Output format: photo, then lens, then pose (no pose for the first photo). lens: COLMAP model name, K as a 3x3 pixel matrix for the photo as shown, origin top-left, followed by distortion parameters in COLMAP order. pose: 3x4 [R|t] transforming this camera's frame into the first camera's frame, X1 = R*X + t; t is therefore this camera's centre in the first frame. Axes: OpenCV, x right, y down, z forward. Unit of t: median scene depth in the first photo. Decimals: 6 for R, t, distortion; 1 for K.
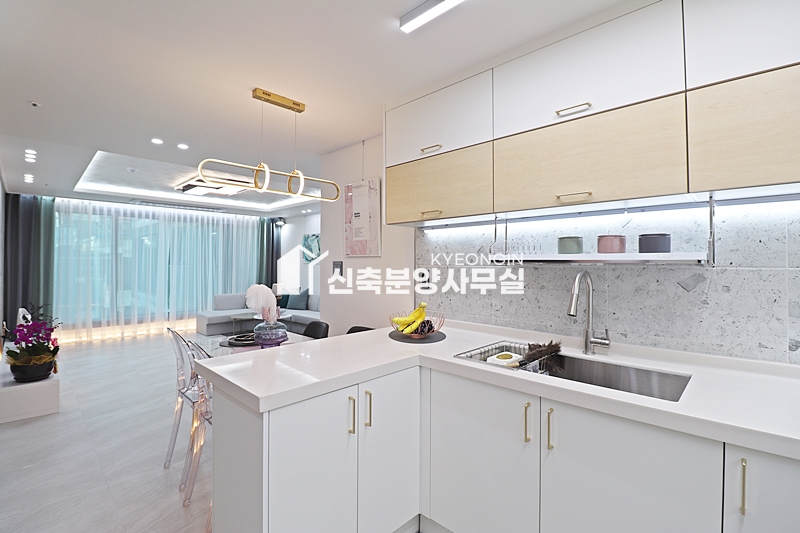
lens RADIAL K [[372.1, 0, 396.2], [0, 372.1, 257.8], [0, 0, 1]] dist [-0.010962, -0.008404]
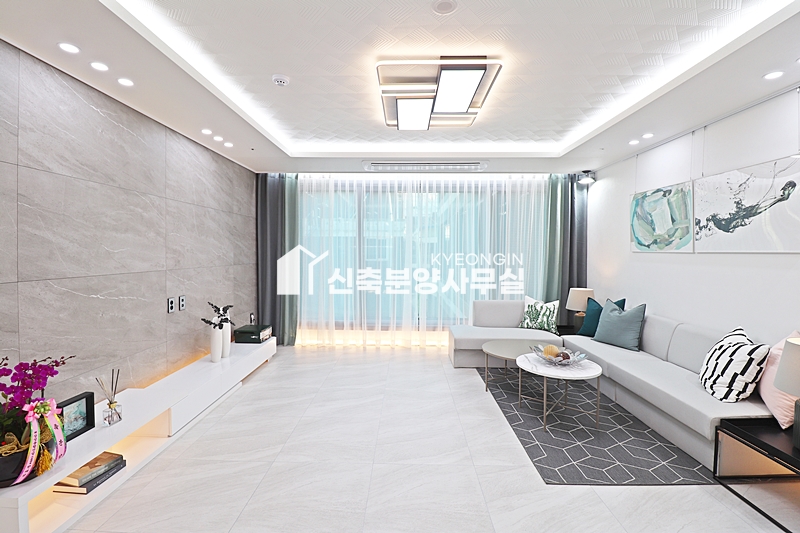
lens RADIAL K [[372.1, 0, 395.7], [0, 372.1, 260.0], [0, 0, 1]] dist [-0.010962, -0.008404]
pose [[0.687032, 0.014315, -0.726486, -0.354942], [0.003241, 0.999736, 0.022765, 0.045112], [0.726620, -0.017995, 0.686804, 1.419813]]
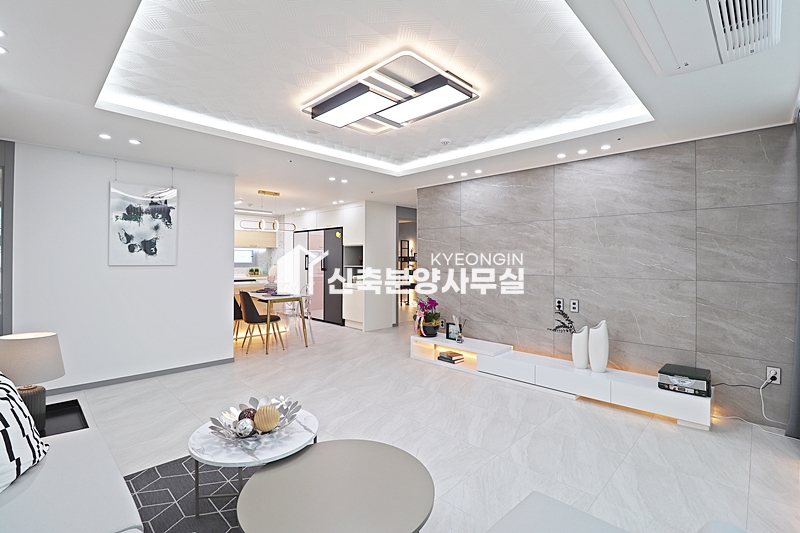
lens RADIAL K [[372.1, 0, 401.8], [0, 372.1, 259.1], [0, 0, 1]] dist [-0.010962, -0.008404]
pose [[-0.999916, -0.012472, 0.003647, -1.233697], [-0.012514, 0.999855, -0.011525, 0.061392], [-0.003503, -0.011570, -0.999927, 3.552364]]
